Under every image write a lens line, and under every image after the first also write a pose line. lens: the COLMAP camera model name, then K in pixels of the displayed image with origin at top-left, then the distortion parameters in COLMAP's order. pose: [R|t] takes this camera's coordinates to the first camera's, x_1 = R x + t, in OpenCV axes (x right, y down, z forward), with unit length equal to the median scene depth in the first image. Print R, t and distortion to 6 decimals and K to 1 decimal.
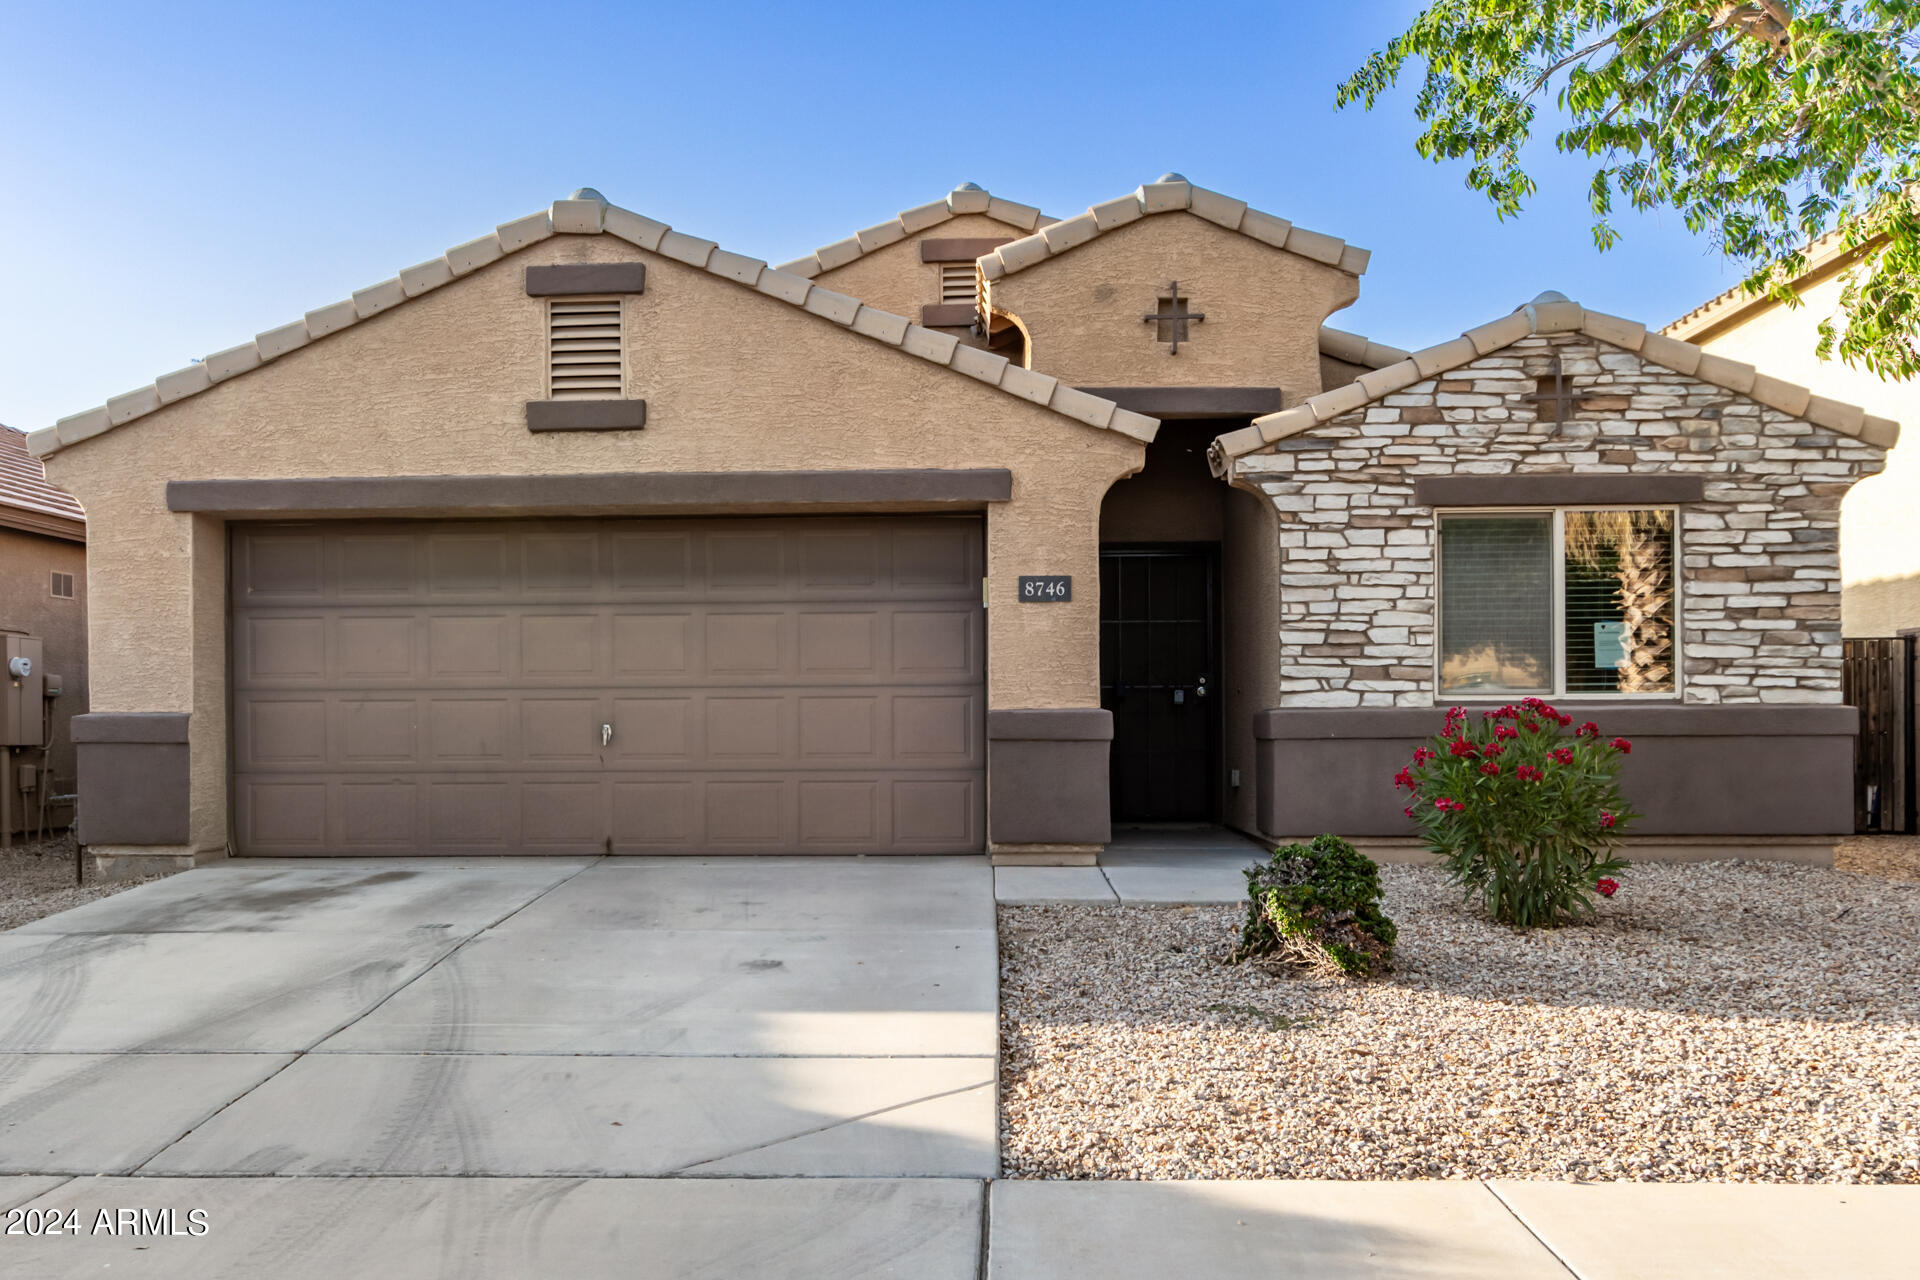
lens RADIAL K [[1634.8, 0, 920.4], [0, 1634.8, 740.4], [0, 0, 1]] dist [0.004248, 0.000813]
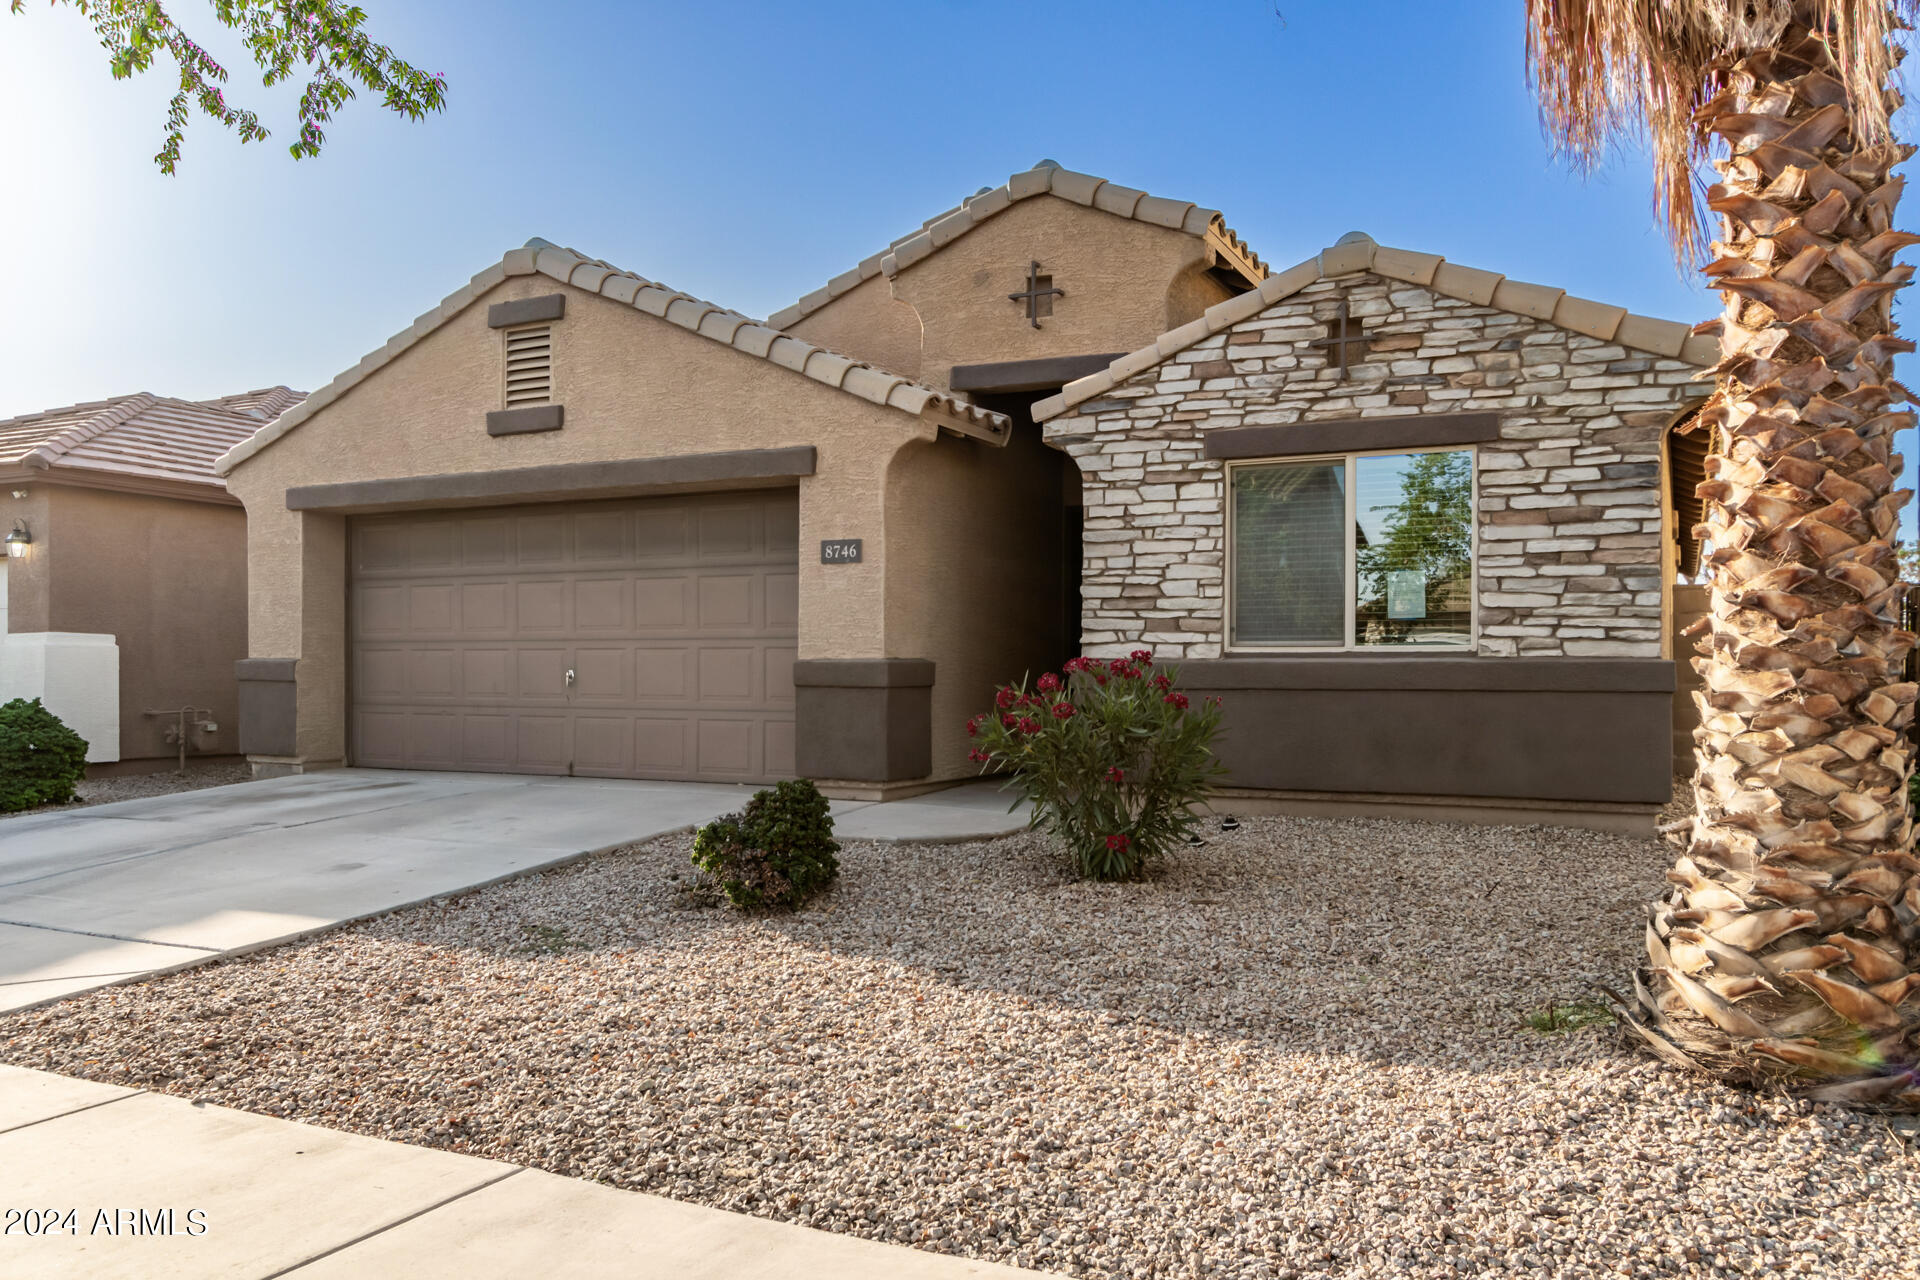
lens RADIAL K [[1425.5, 0, 987.3], [0, 1425.5, 690.5], [0, 0, 1]] dist [0.001504, 0.004365]
pose [[0.919967, 0.013167, -0.391775, 0.529547], [-0.012281, 0.999913, 0.004766, -0.003297], [0.391804, 0.000427, 0.920049, 0.136881]]
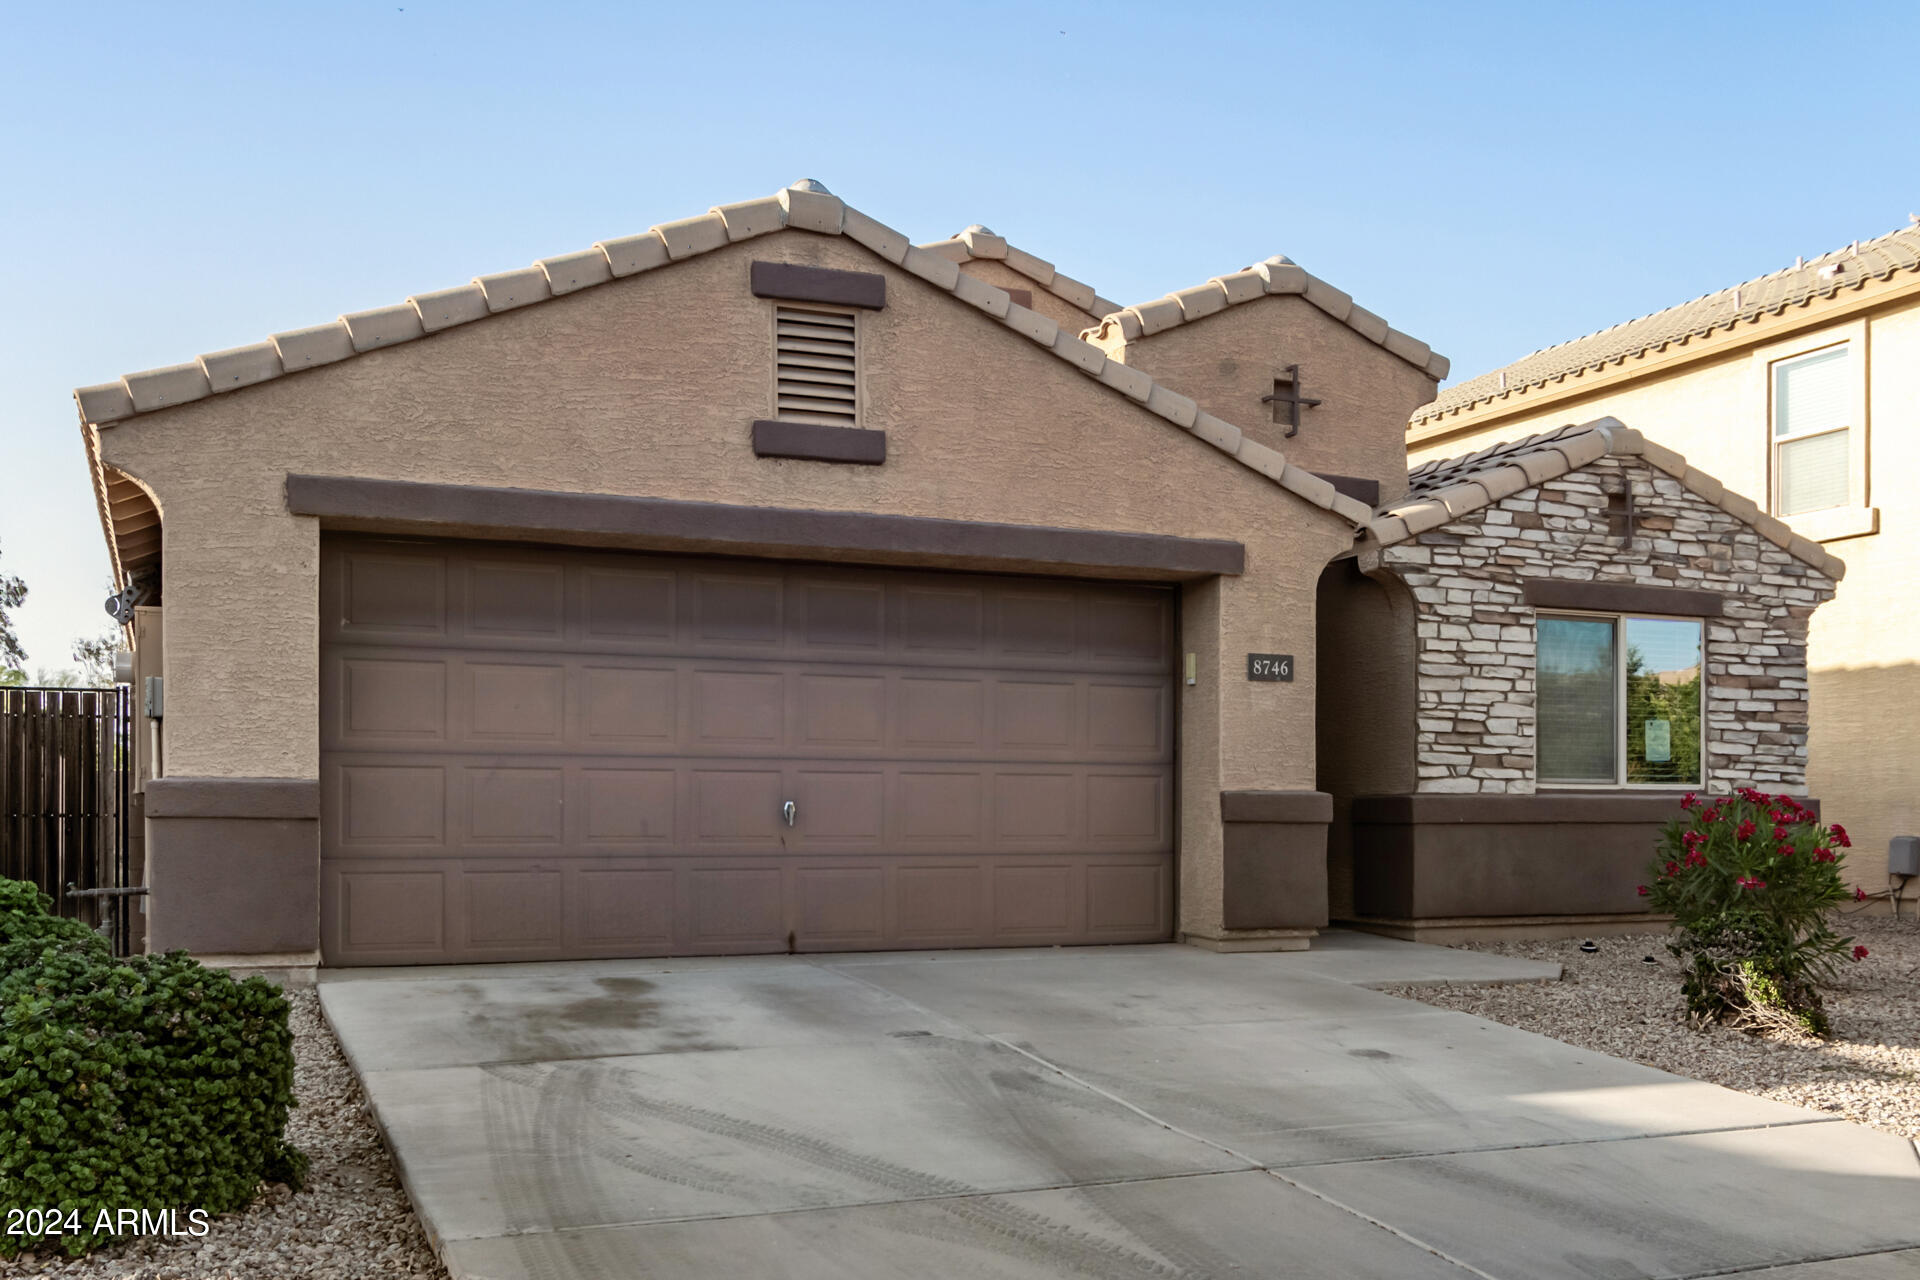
lens RADIAL K [[1767.5, 0, 981.3], [0, 1767.5, 822.4], [0, 0, 1]] dist [0.002589, 0.003002]
pose [[0.900016, 0.006882, 0.435803, -0.517657], [-0.004208, 0.999966, -0.007101, 0.007701], [-0.435837, 0.004557, 0.900014, 0.120461]]
